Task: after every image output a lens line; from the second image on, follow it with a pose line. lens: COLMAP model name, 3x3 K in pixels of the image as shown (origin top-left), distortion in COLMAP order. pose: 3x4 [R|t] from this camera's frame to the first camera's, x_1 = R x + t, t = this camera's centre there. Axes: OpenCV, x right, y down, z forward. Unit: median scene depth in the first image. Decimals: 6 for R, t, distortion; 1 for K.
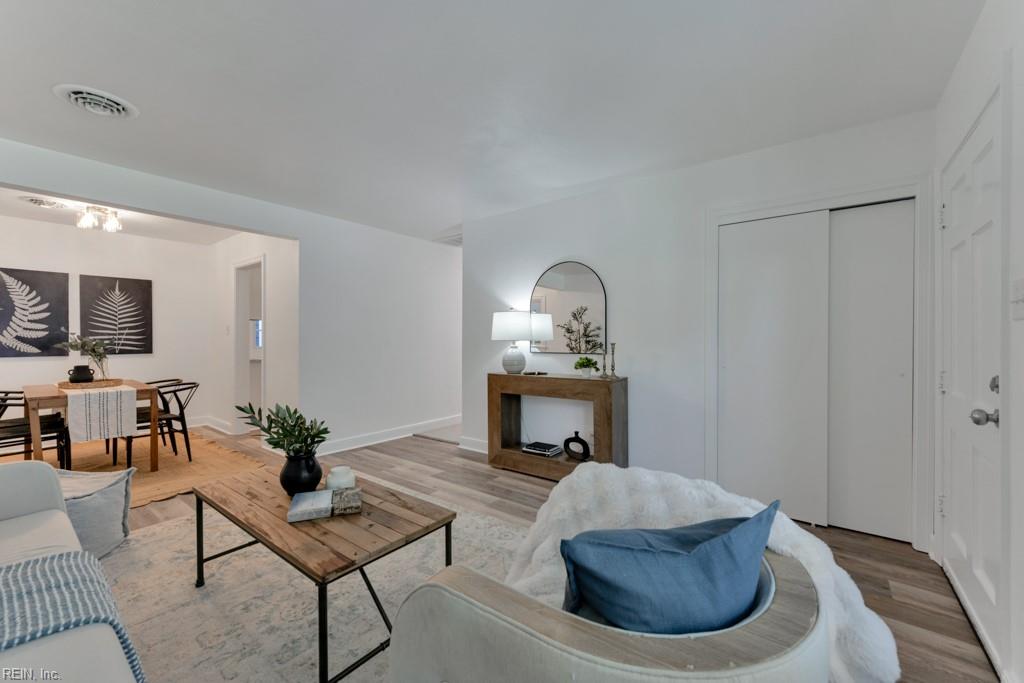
lens RADIAL K [[414.7, 0, 513.9], [0, 414.7, 341.6], [0, 0, 1]] dist [0.003365, -0.000941]
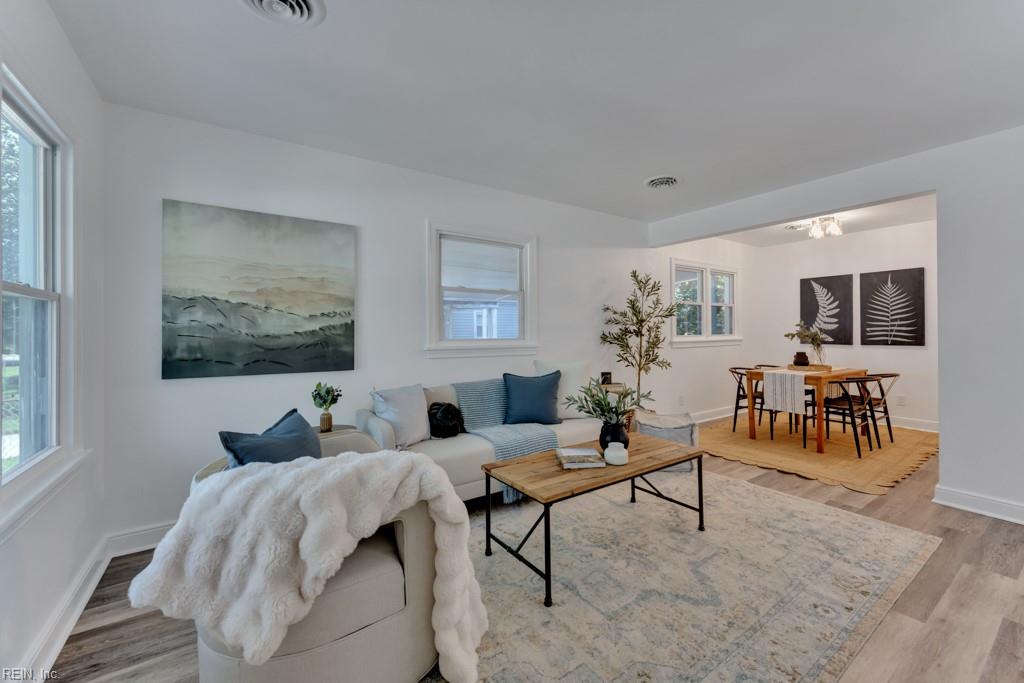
lens RADIAL K [[414.7, 0, 517.5], [0, 414.7, 331.0], [0, 0, 1]] dist [0.003365, -0.000941]
pose [[-0.304900, 0.001983, -0.952382, 0.336285], [-0.003478, 0.999989, 0.003196, -0.005131], [0.952378, 0.004286, -0.304890, 0.479360]]
